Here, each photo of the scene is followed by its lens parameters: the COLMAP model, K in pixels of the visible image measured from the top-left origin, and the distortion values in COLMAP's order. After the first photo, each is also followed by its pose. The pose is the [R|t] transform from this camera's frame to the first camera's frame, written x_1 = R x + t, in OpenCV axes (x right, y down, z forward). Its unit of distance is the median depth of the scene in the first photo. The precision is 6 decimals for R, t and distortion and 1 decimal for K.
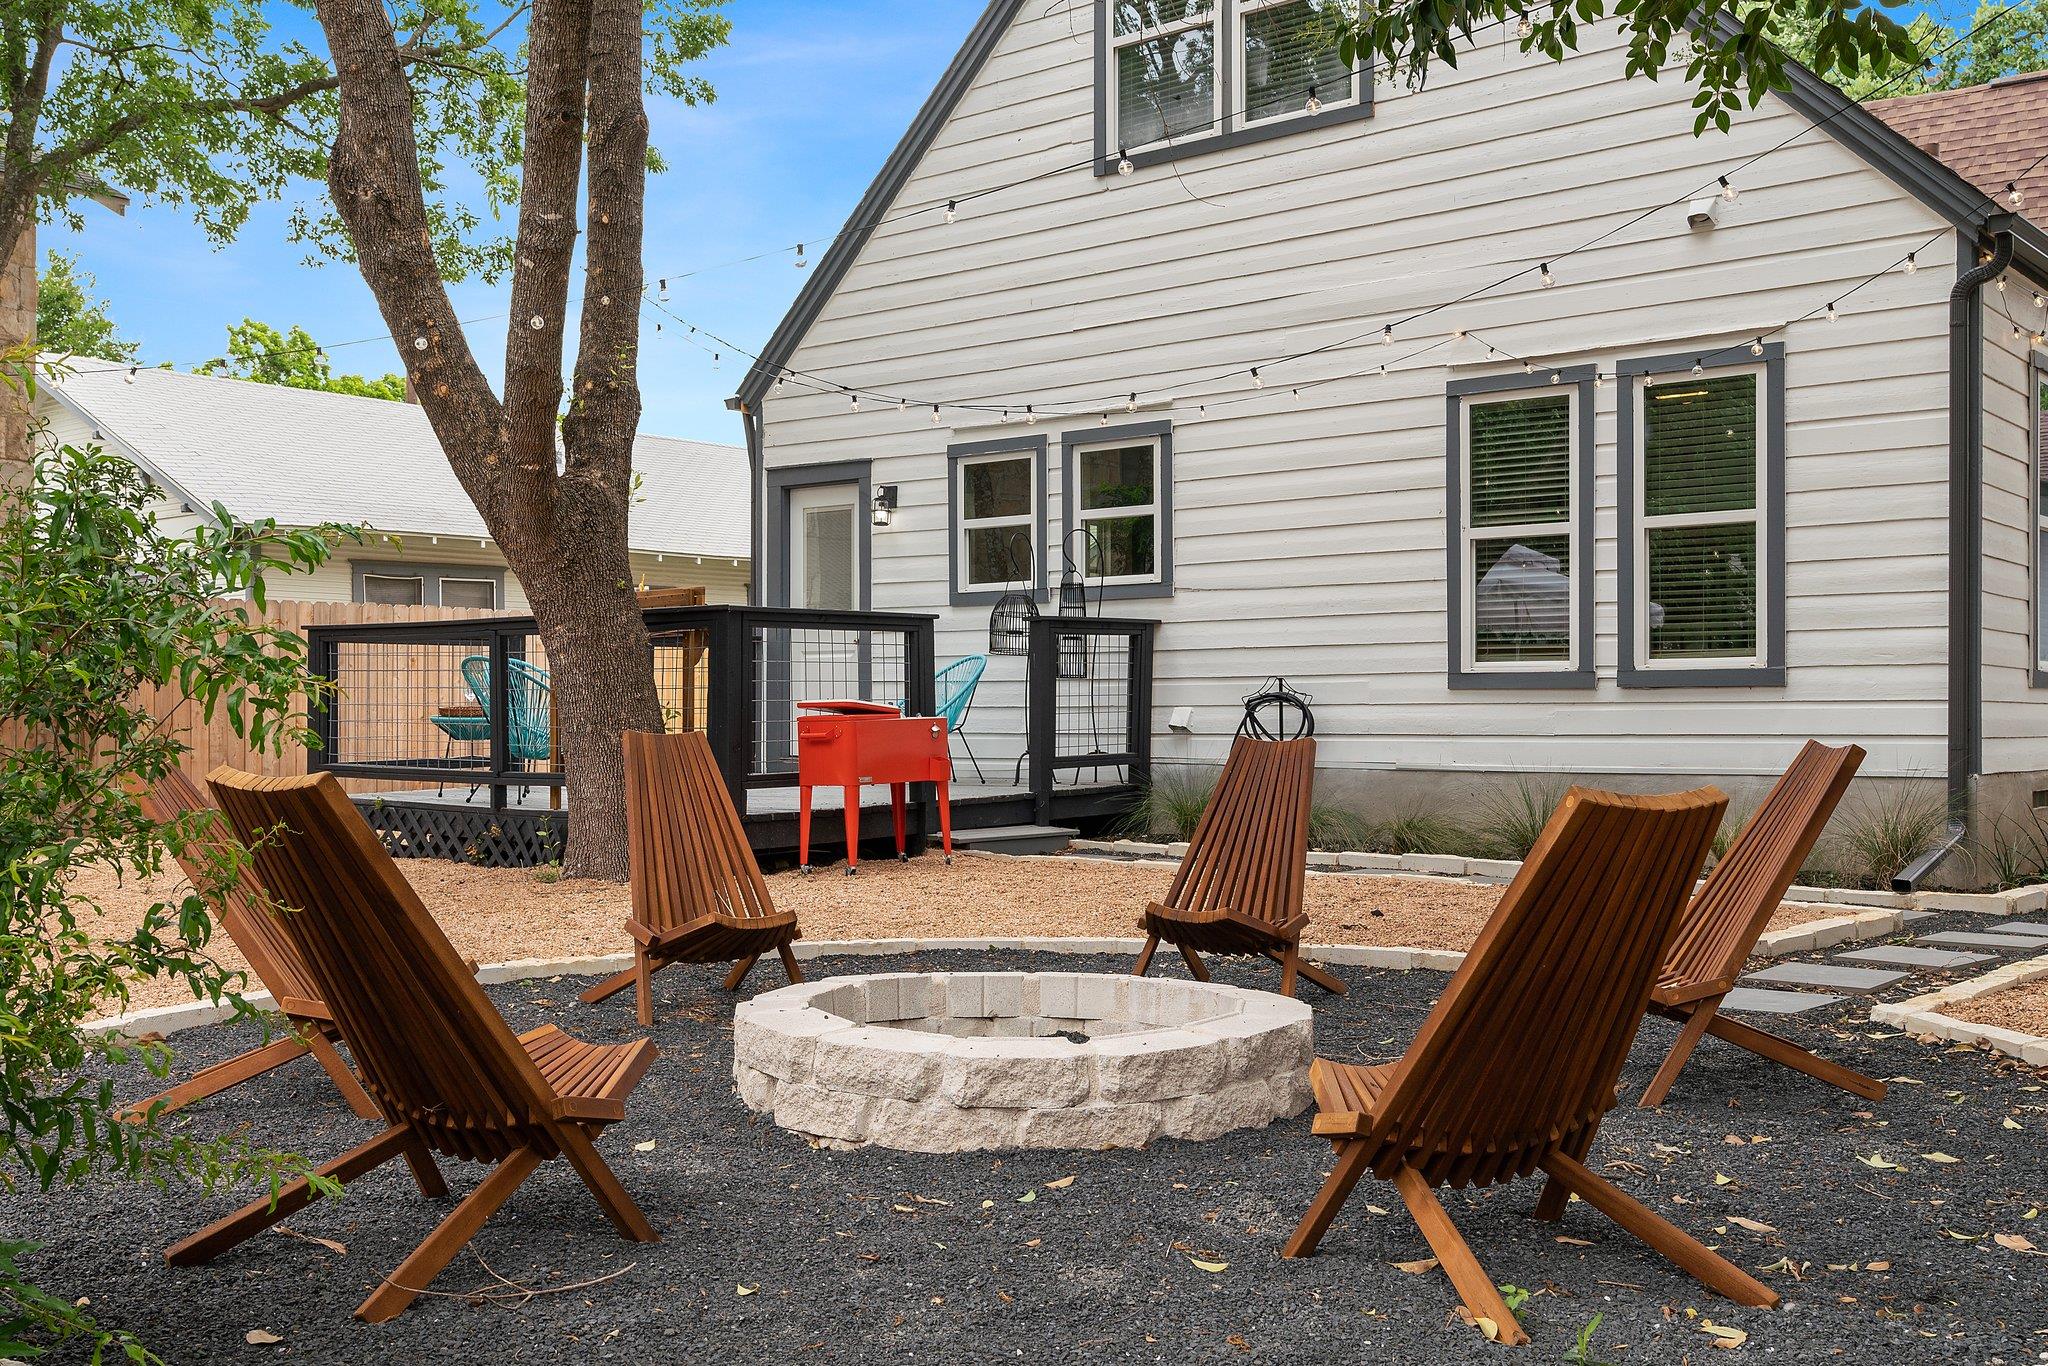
lens RADIAL K [[2051.6, 0, 1020.3], [0, 2051.6, 691.0], [0, 0, 1]] dist [0.012760, 0.000000]
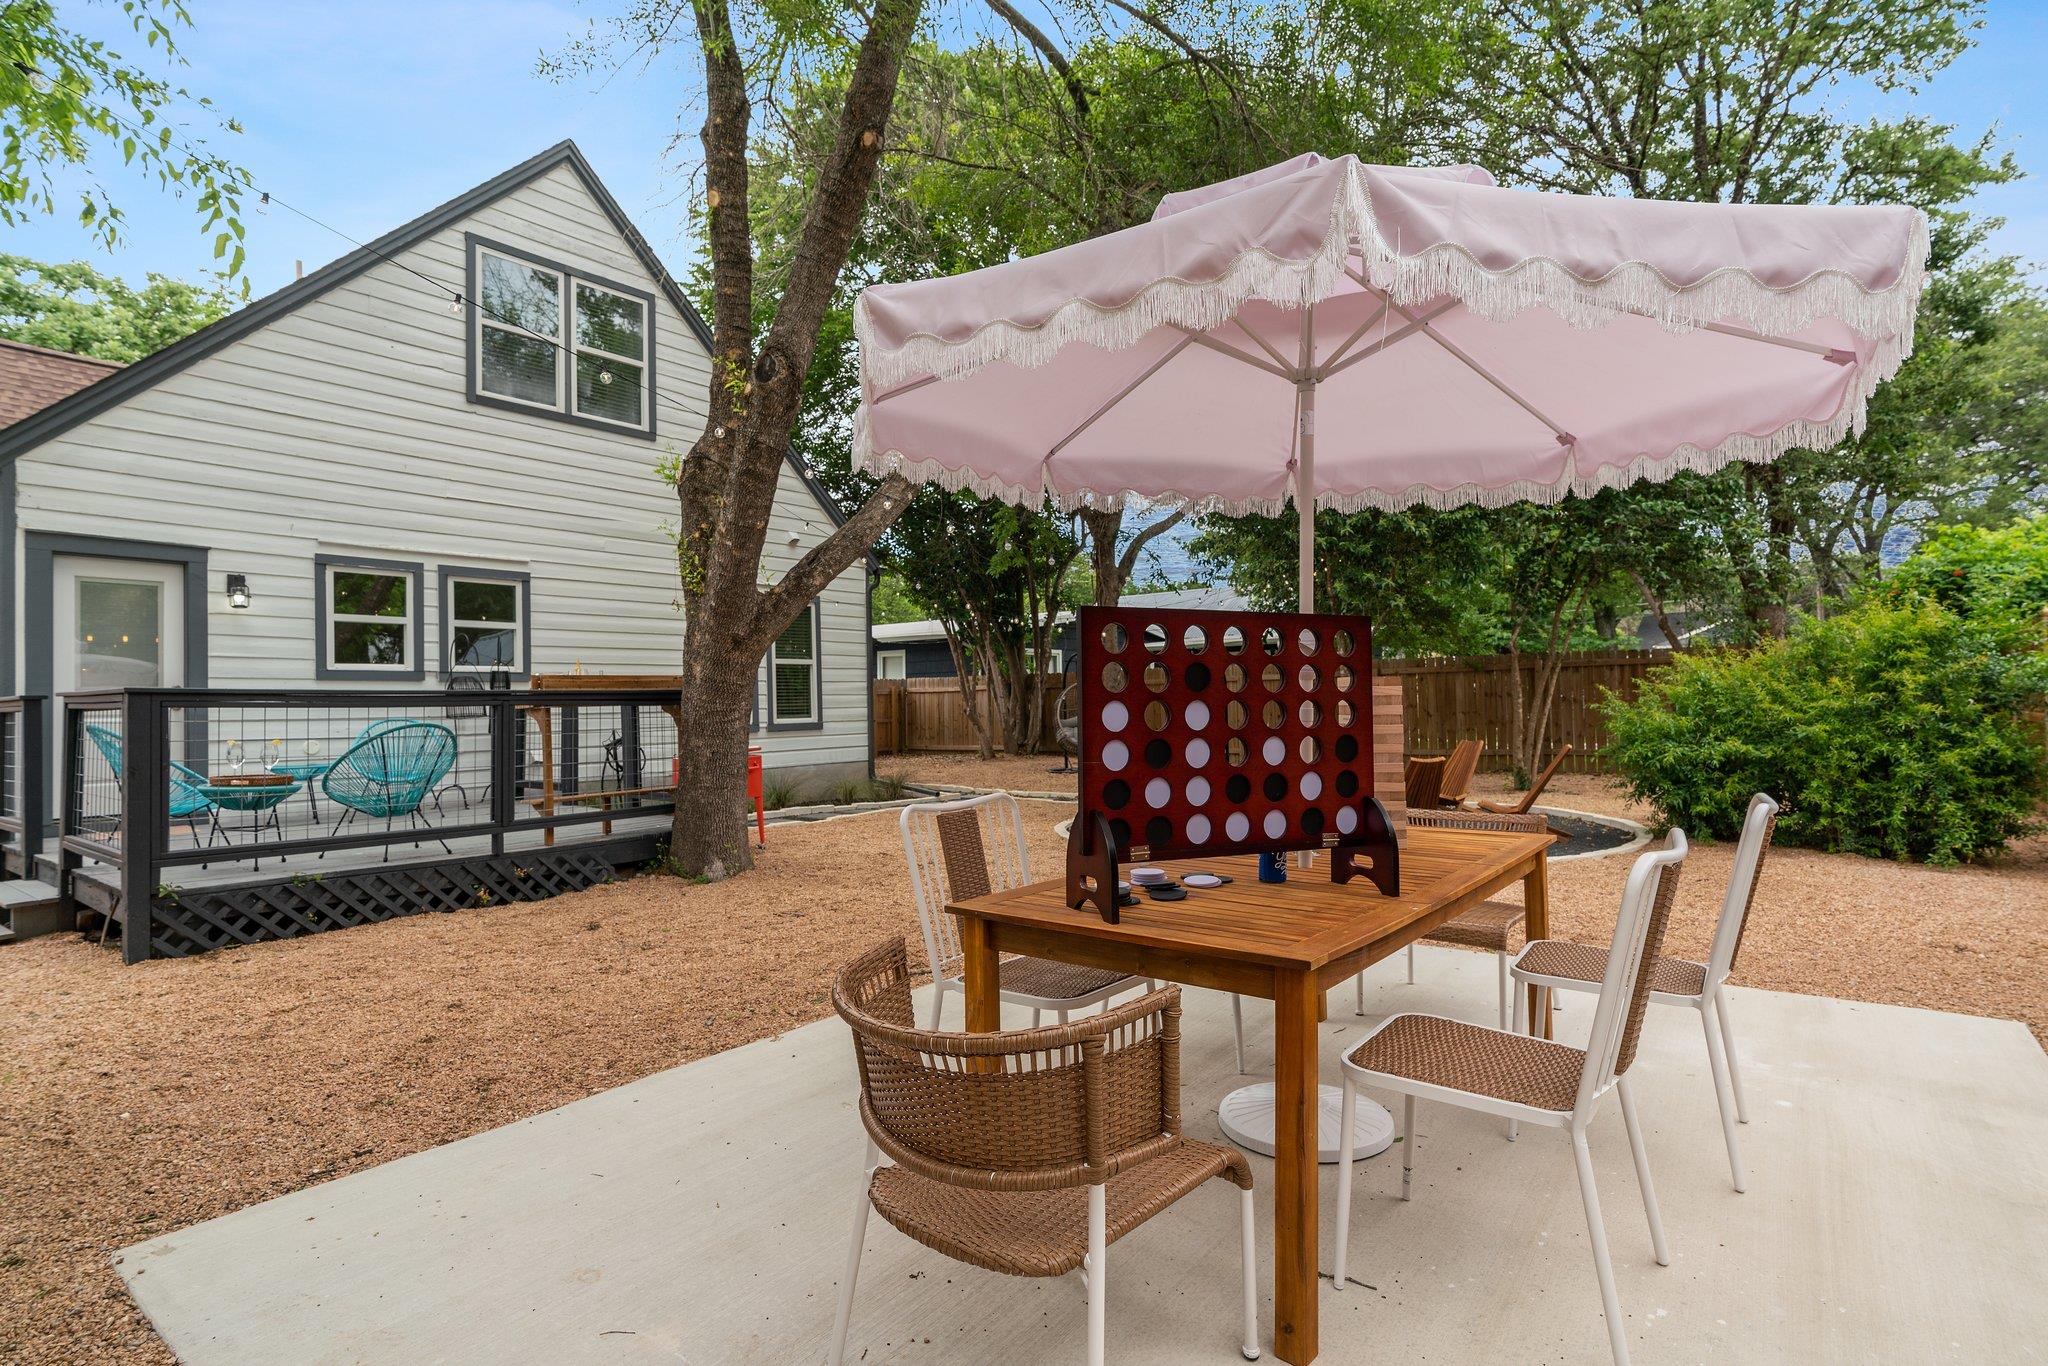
lens RADIAL K [[1060.6, 0, 1018.7], [0, 1060.6, 692.4], [0, 0, 1]] dist [0.000381, 0.001021]
pose [[-0.034643, 0.011765, 0.999331, -0.966266], [0.003594, 0.999926, -0.011647, -0.031903], [-0.999393, 0.003188, -0.034682, 0.792384]]
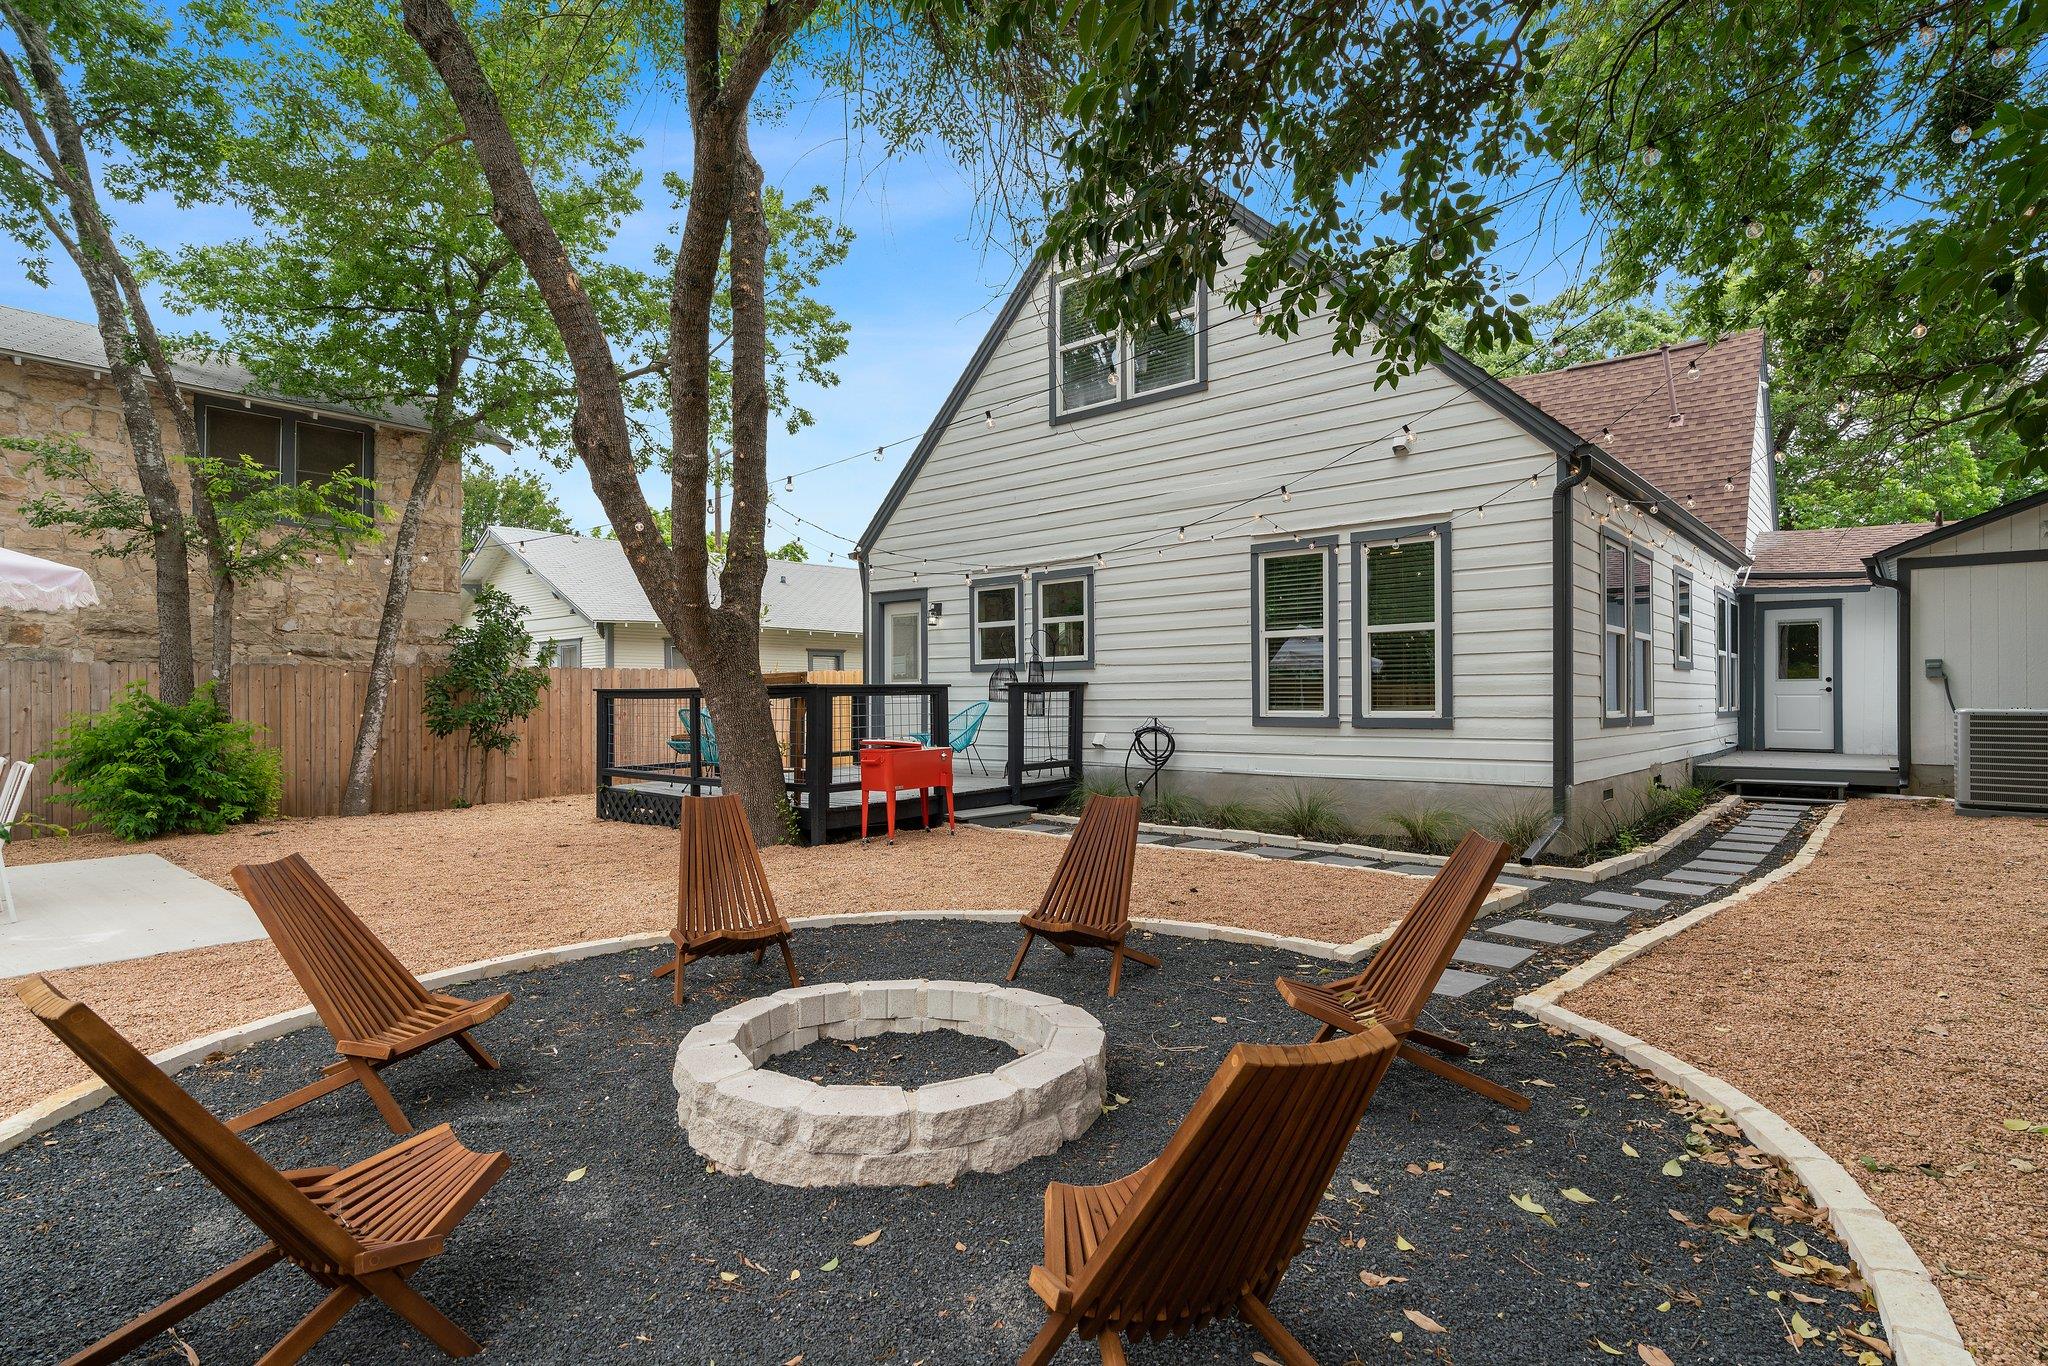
lens RADIAL K [[1060.6, 0, 1022.9], [0, 1060.6, 686.8], [0, 0, 1]] dist [0.000381, 0.001021]
pose [[0.999570, -0.004172, -0.029041, 0.049588], [0.004075, 0.999986, -0.003367, -0.034676], [0.029054, 0.003248, 0.999573, 0.132279]]
